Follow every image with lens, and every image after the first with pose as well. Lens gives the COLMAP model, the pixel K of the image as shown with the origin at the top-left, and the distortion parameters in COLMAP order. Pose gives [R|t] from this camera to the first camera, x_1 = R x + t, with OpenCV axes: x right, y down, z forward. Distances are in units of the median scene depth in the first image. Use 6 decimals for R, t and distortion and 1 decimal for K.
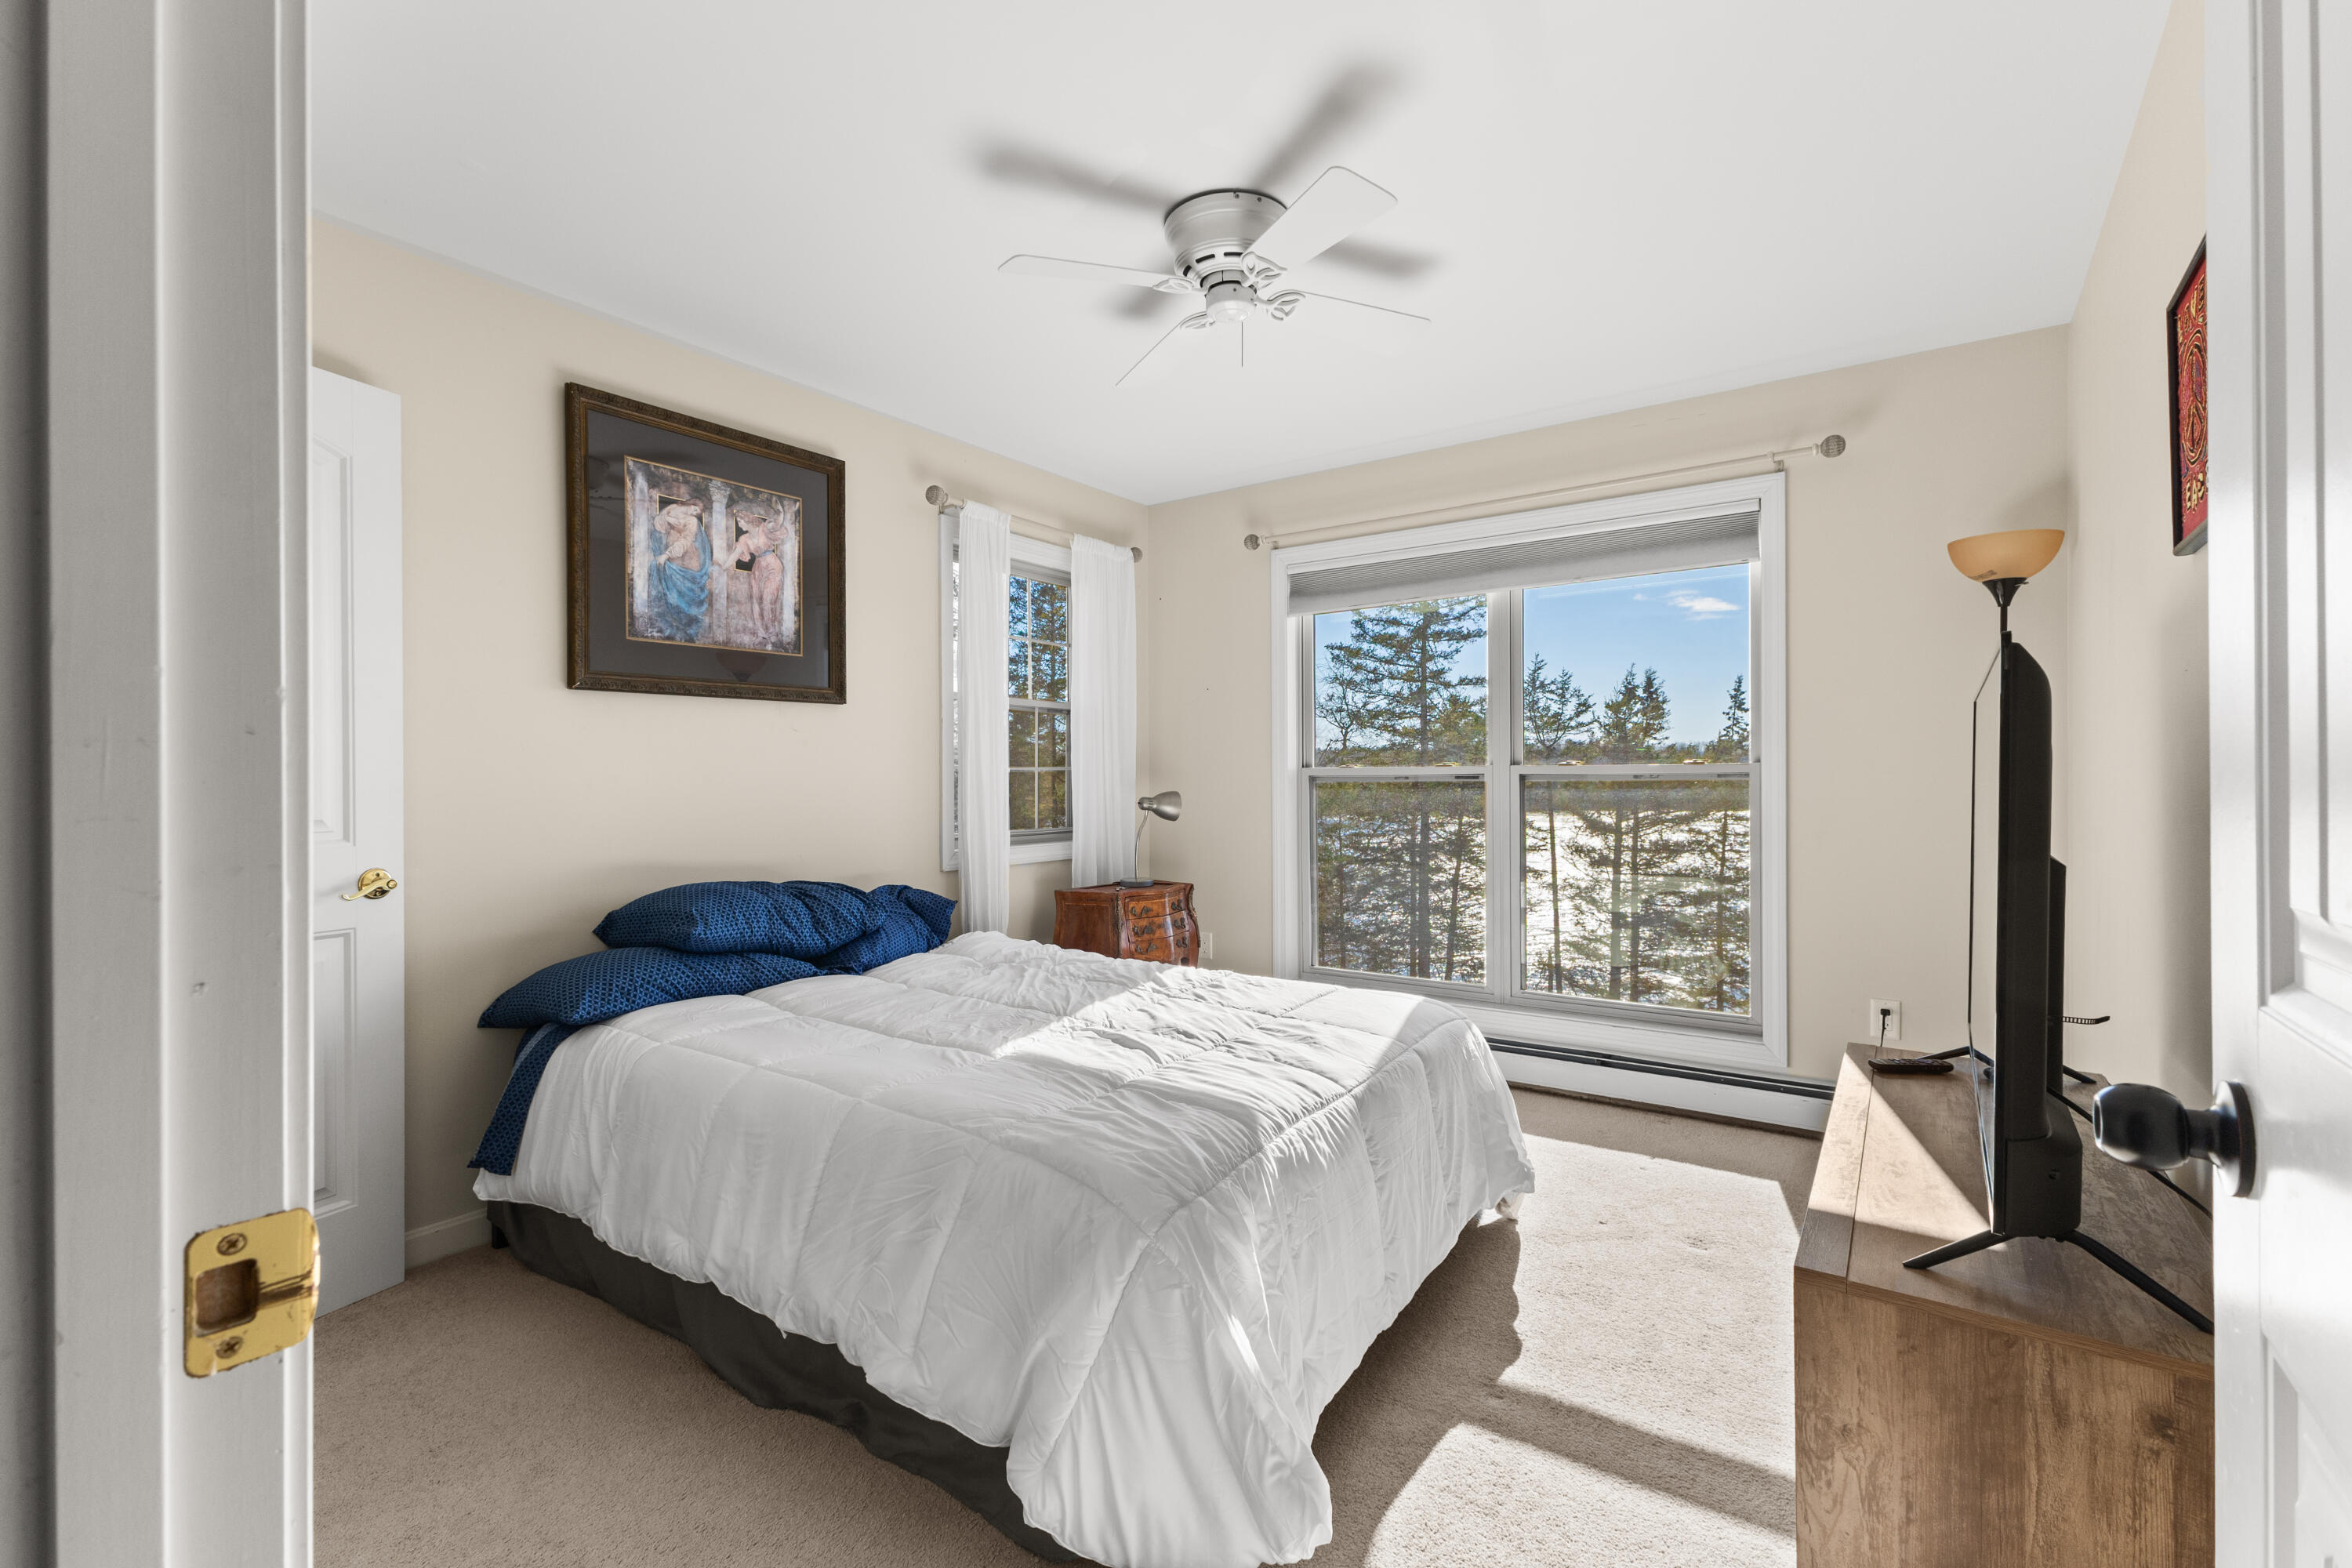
lens RADIAL K [[1035.7, 0, 1180.2], [0, 1035.7, 779.7], [0, 0, 1]] dist [0.009326, -0.000114]
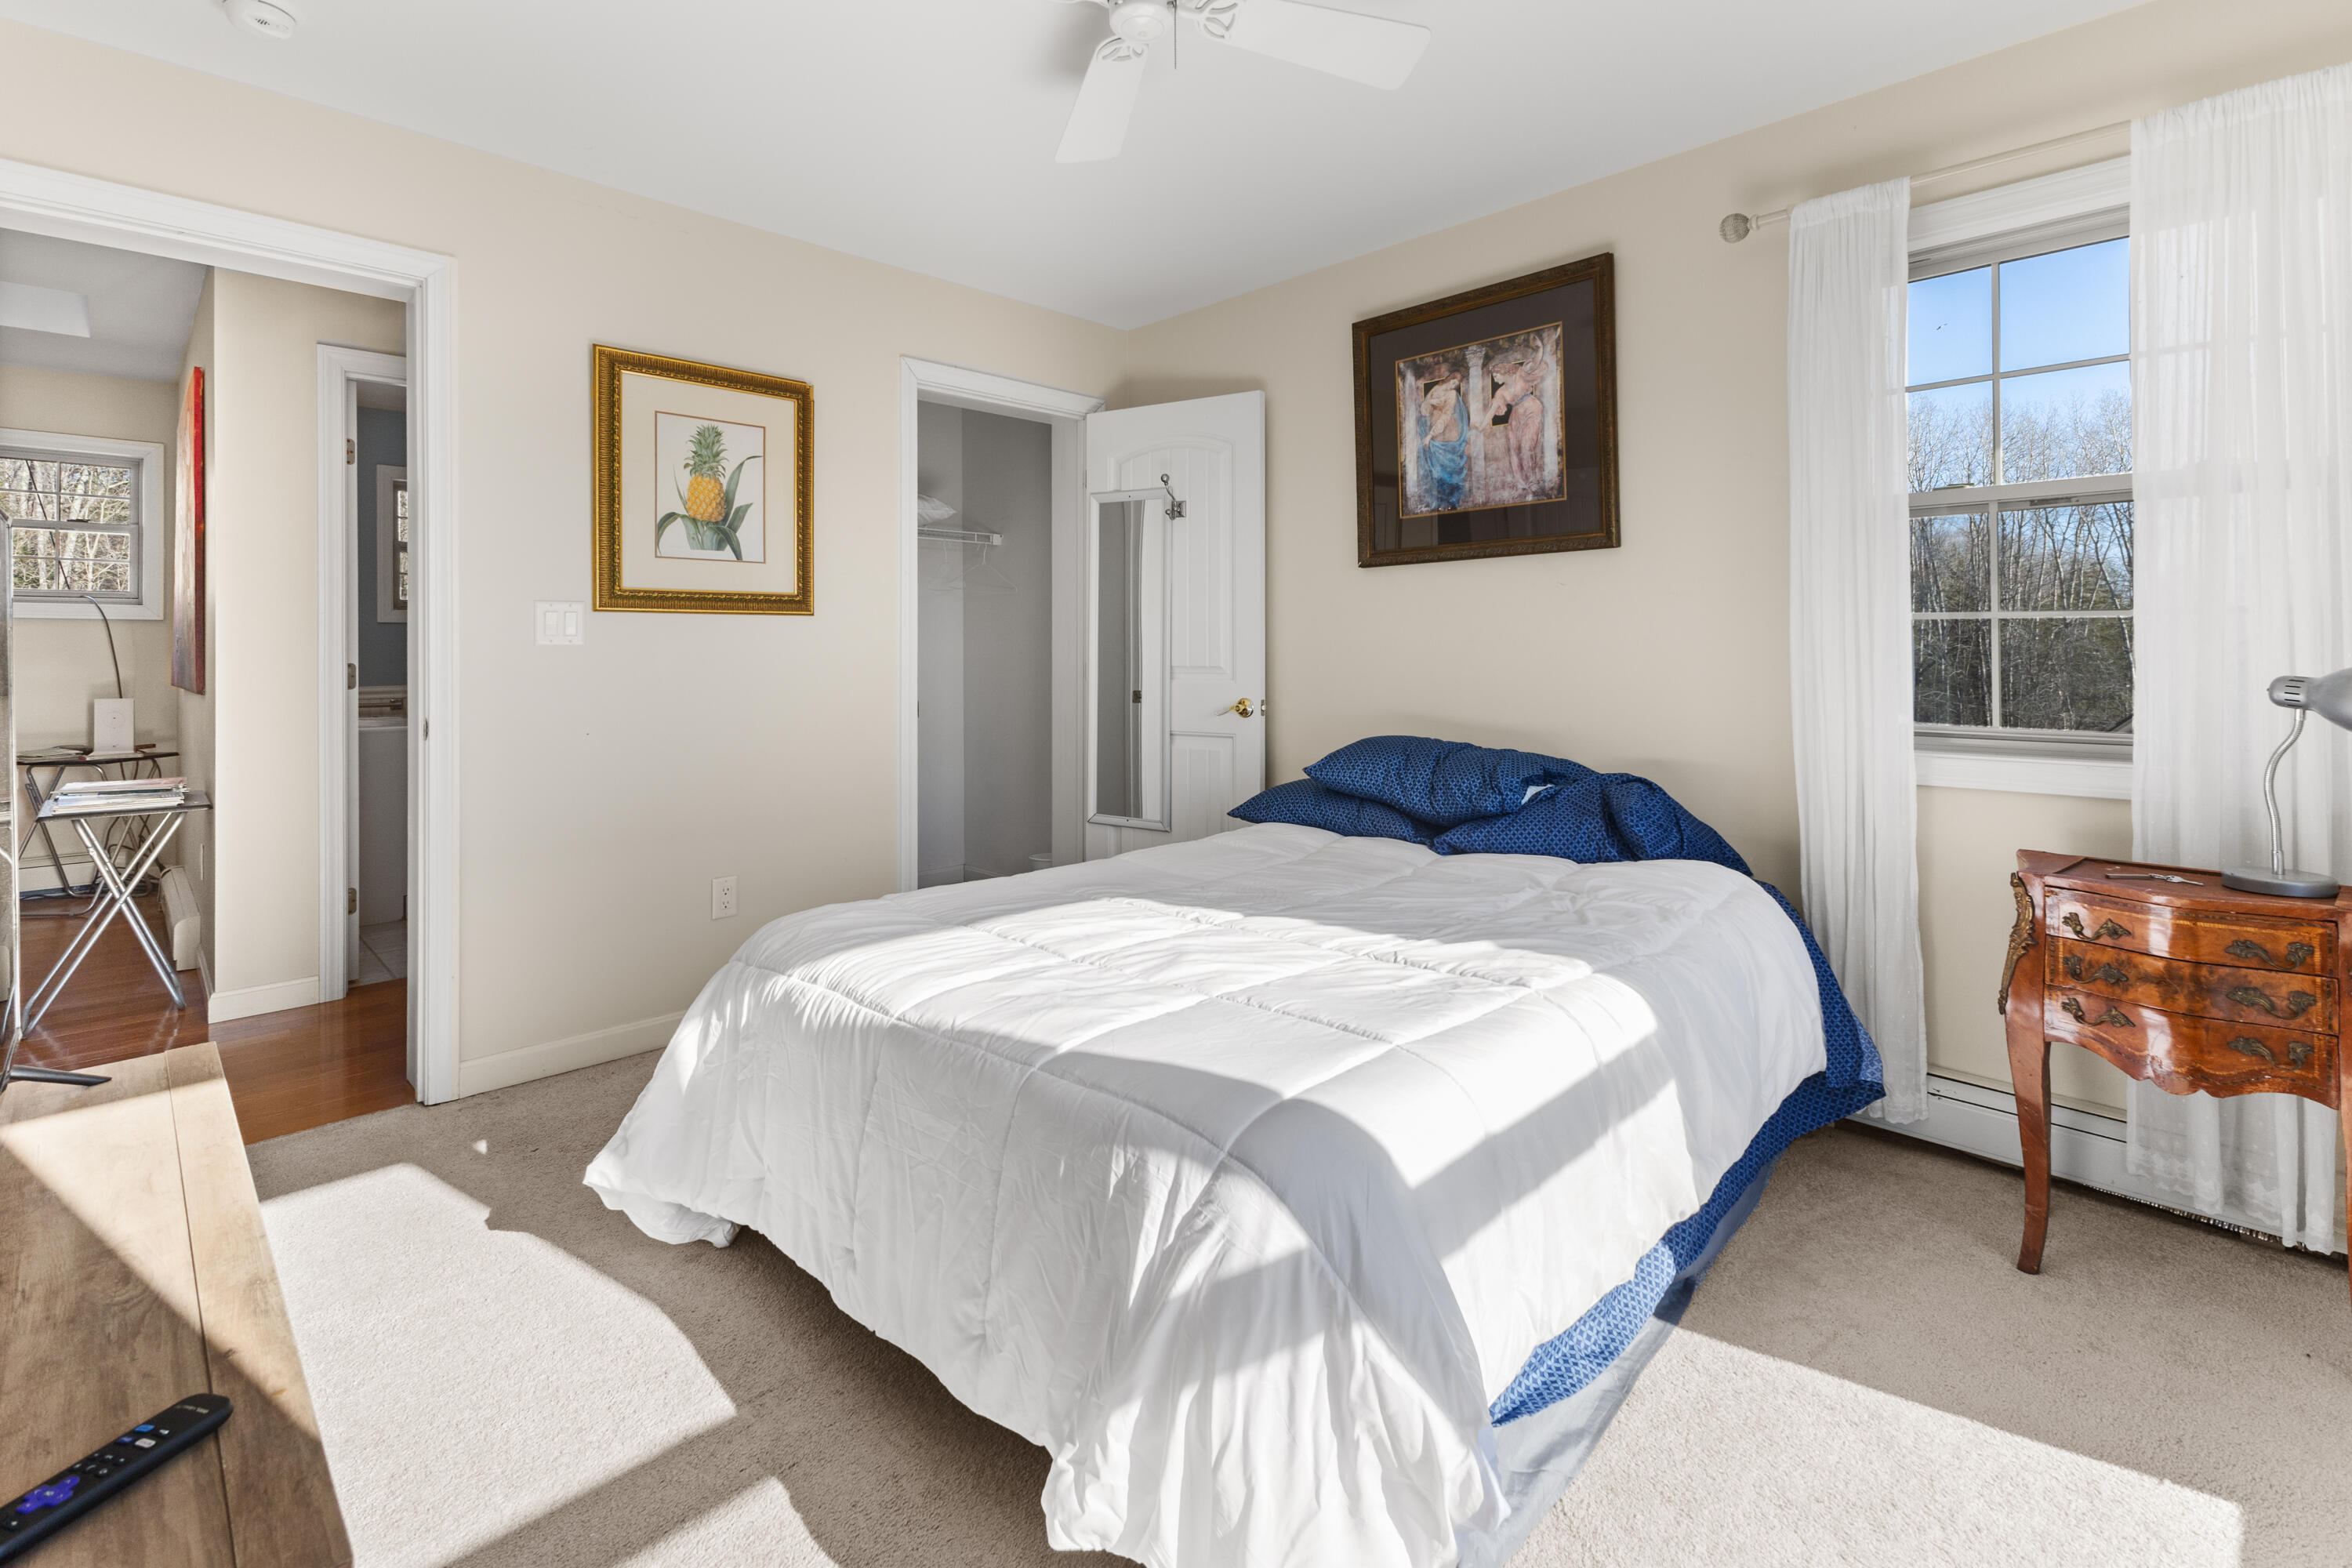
lens RADIAL K [[1071.2, 0, 1172.4], [0, 1071.2, 654.9], [0, 0, 1]] dist [-0.000925, -0.000088]
pose [[-0.172864, 0.006974, -0.984921, 0.634479], [0.003015, 0.999974, 0.006551, 0.006492], [0.984941, -0.001838, -0.172881, 0.886469]]
